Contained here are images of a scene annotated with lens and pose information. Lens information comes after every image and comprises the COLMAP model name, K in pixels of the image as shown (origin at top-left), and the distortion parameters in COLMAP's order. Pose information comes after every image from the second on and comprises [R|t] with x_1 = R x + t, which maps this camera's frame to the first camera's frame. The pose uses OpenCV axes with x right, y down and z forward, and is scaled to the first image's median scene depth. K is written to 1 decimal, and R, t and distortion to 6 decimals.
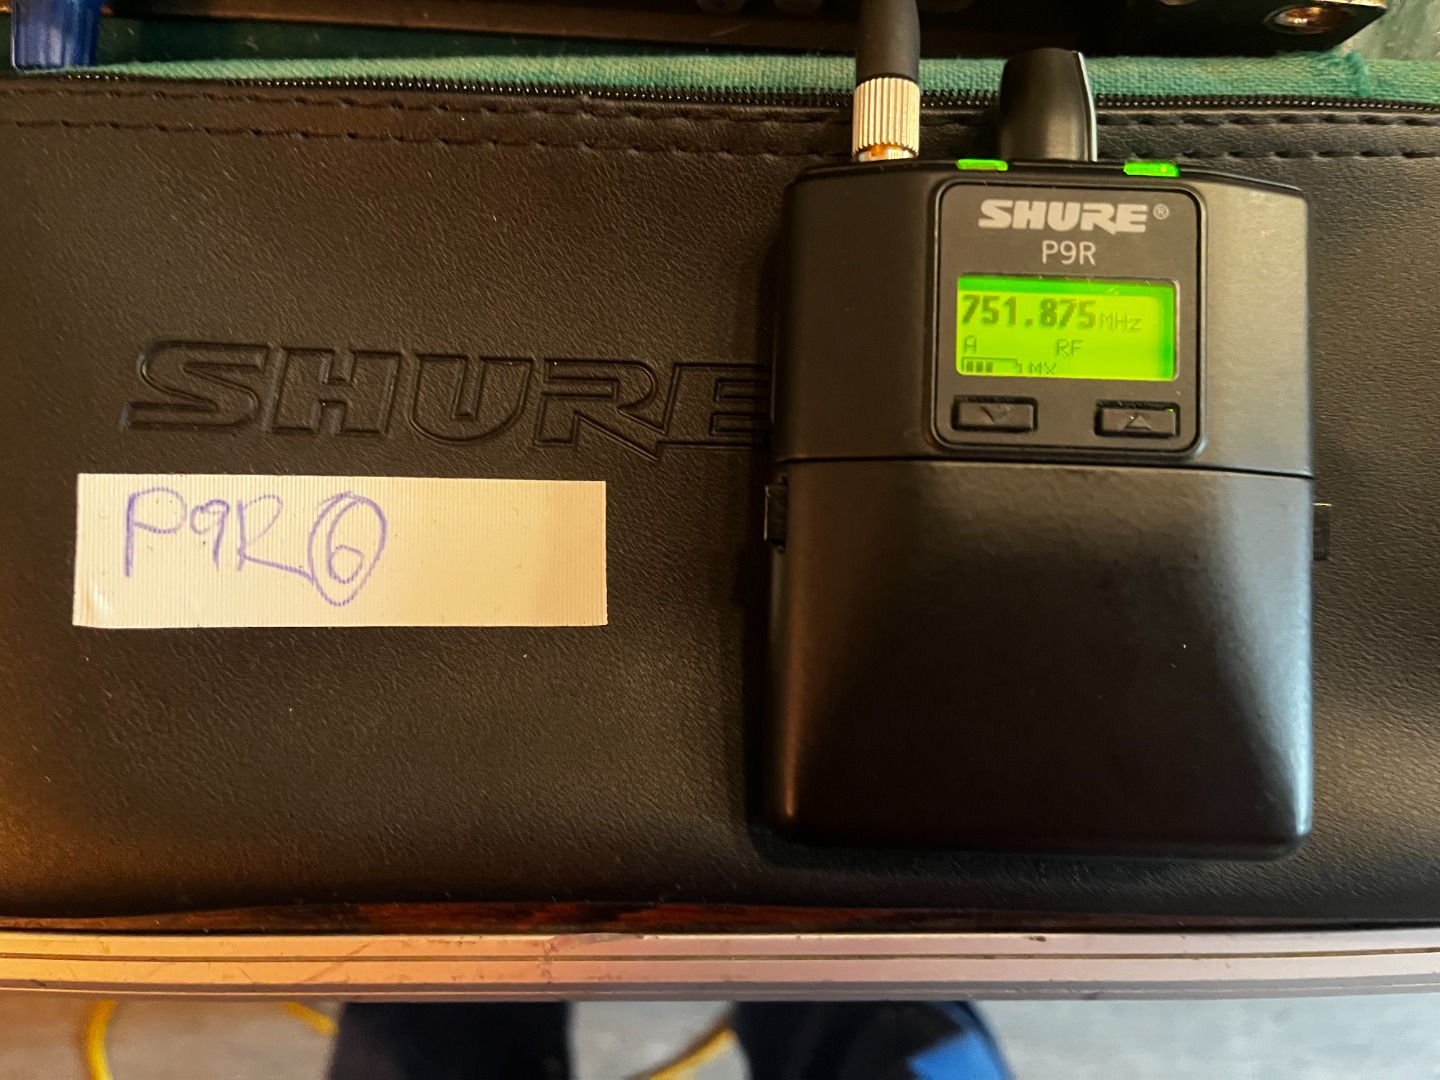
lens RADIAL K [[1054.1, 0, 720.0], [0, 1054.1, 540.0], [0, 0, 1]] dist [0.050986, -0.079103]
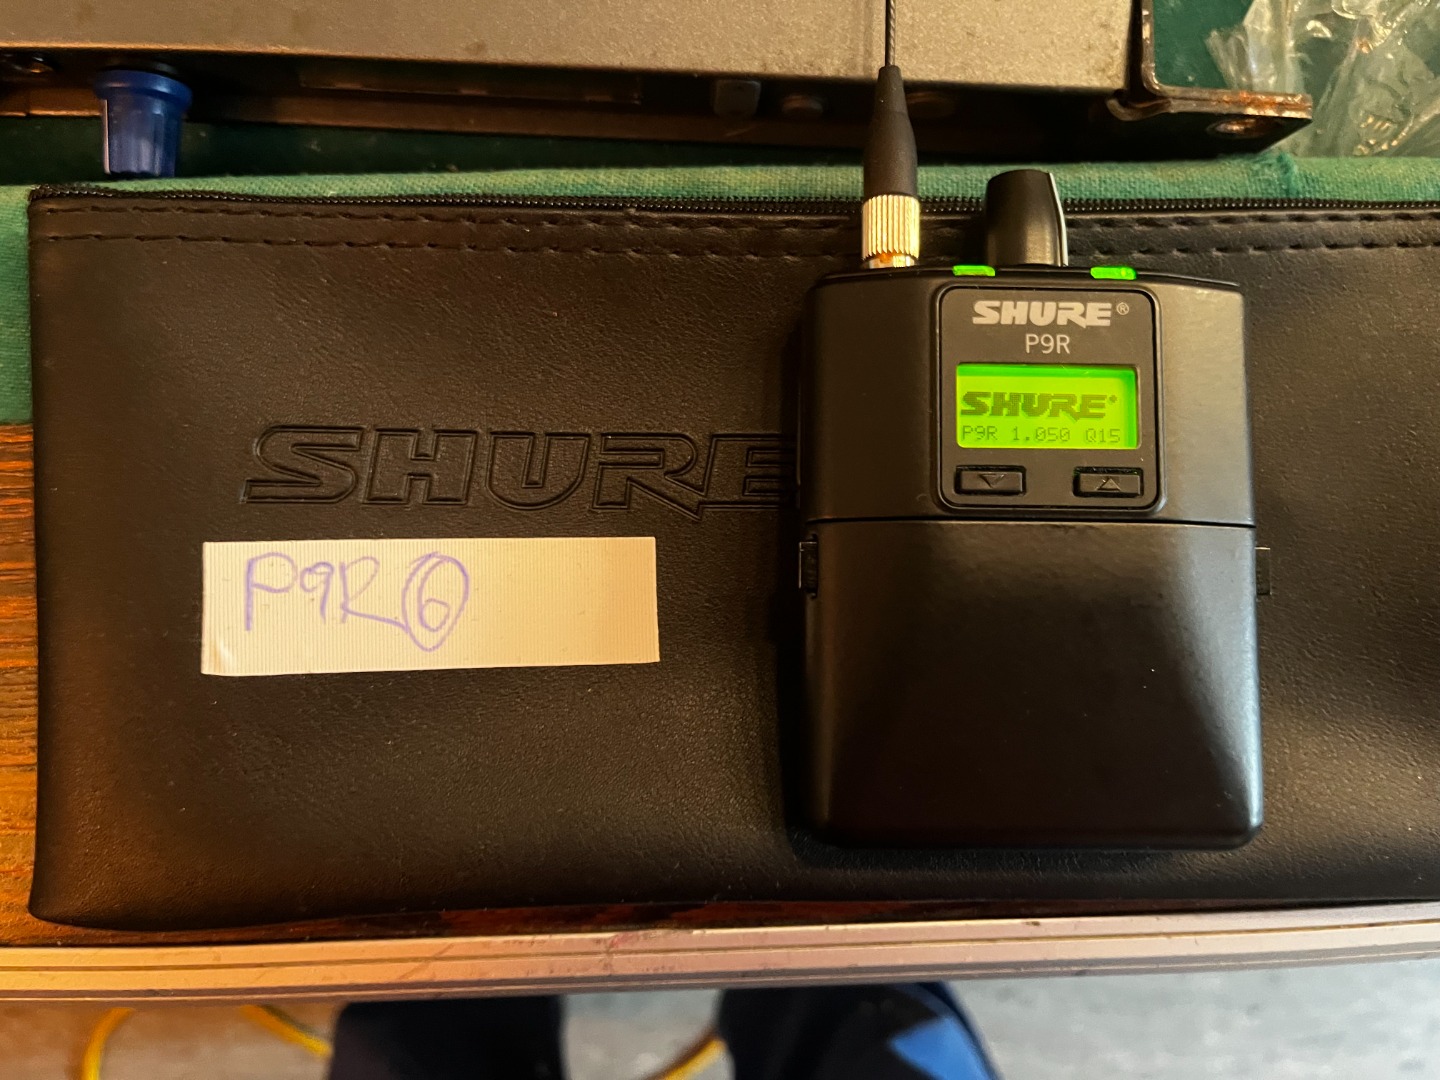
lens RADIAL K [[1037.3, 0, 720.0], [0, 1037.3, 540.0], [0, 0, 1]] dist [0.023000, -0.030543]
pose [[0.999492, -0.020458, 0.024445, -0.065428], [0.020872, 0.999641, -0.016783, -0.032693], [-0.024093, 0.017285, 0.999560, -0.141337]]
